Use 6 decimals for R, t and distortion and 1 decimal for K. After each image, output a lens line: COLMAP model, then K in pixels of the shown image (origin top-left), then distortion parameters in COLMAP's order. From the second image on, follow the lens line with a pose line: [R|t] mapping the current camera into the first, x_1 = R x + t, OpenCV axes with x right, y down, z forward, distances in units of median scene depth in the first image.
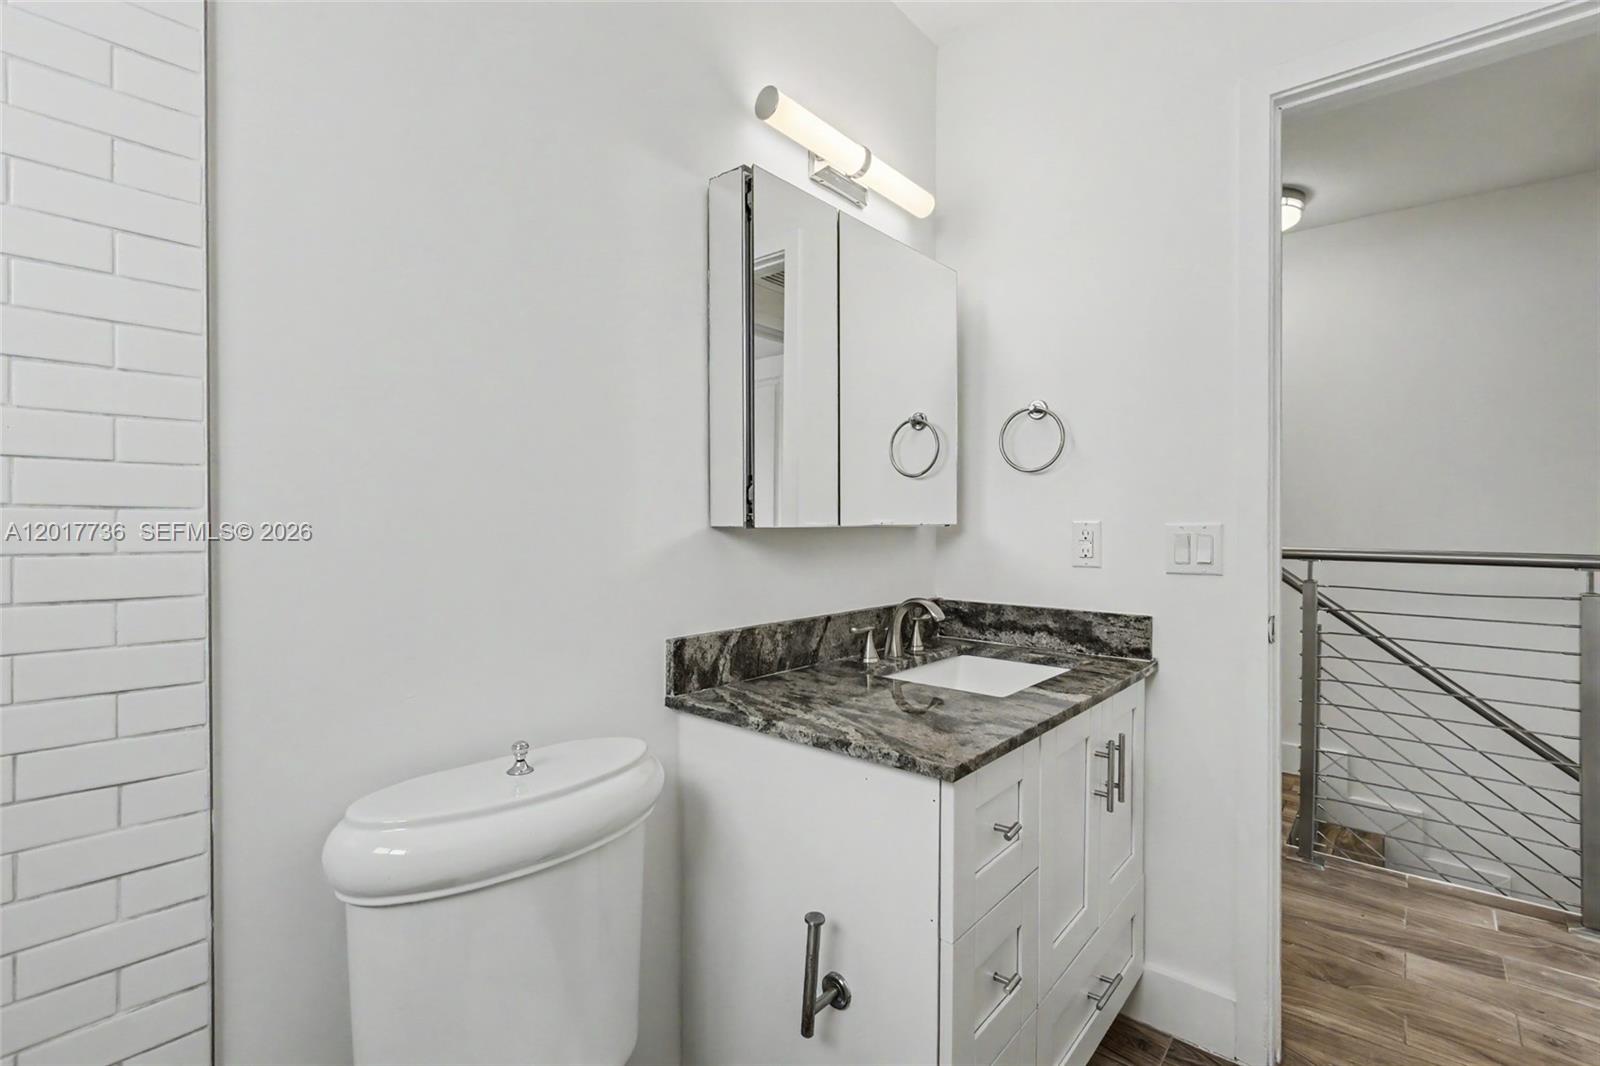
lens RADIAL K [[735.9, 0, 802.3], [0, 735.9, 529.6], [0, 0, 1]] dist [0.006363, -0.002667]
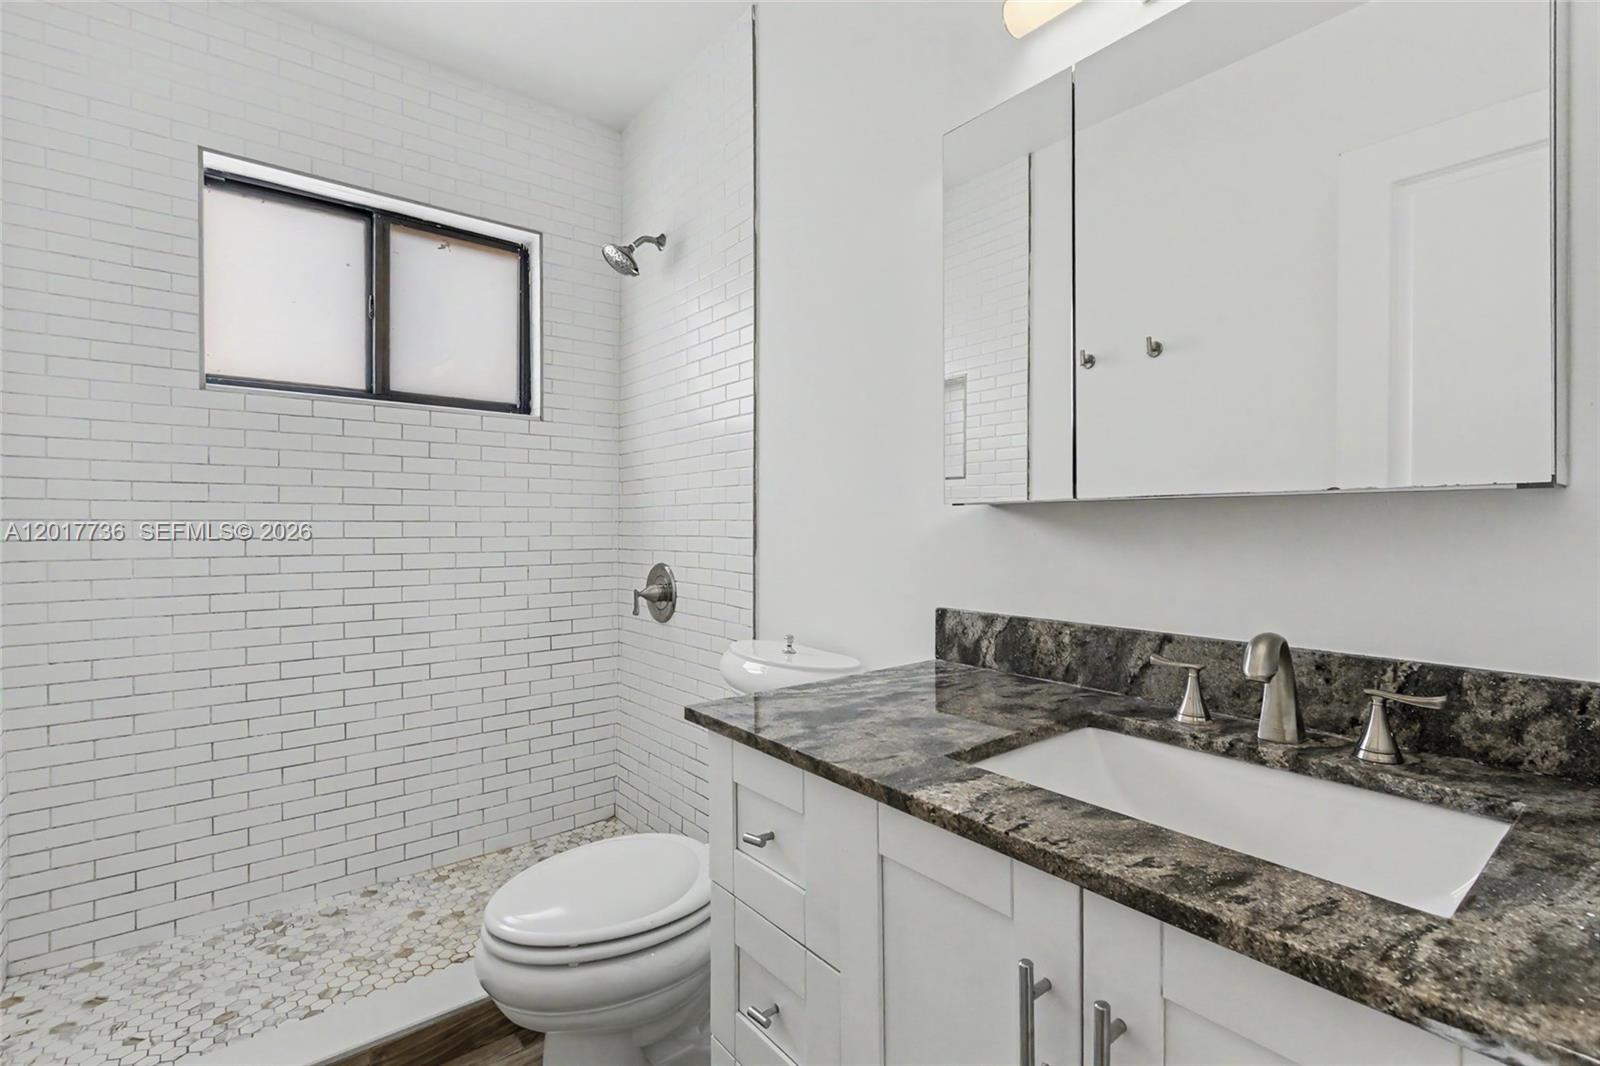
lens RADIAL K [[735.9, 0, 803.5], [0, 735.9, 528.5], [0, 0, 1]] dist [0.006363, -0.002667]
pose [[-0.208721, 0.004903, -0.977963, 0.879741], [-0.002985, 0.999980, 0.005650, 0.022521], [0.977971, 0.004098, -0.208702, 0.957704]]
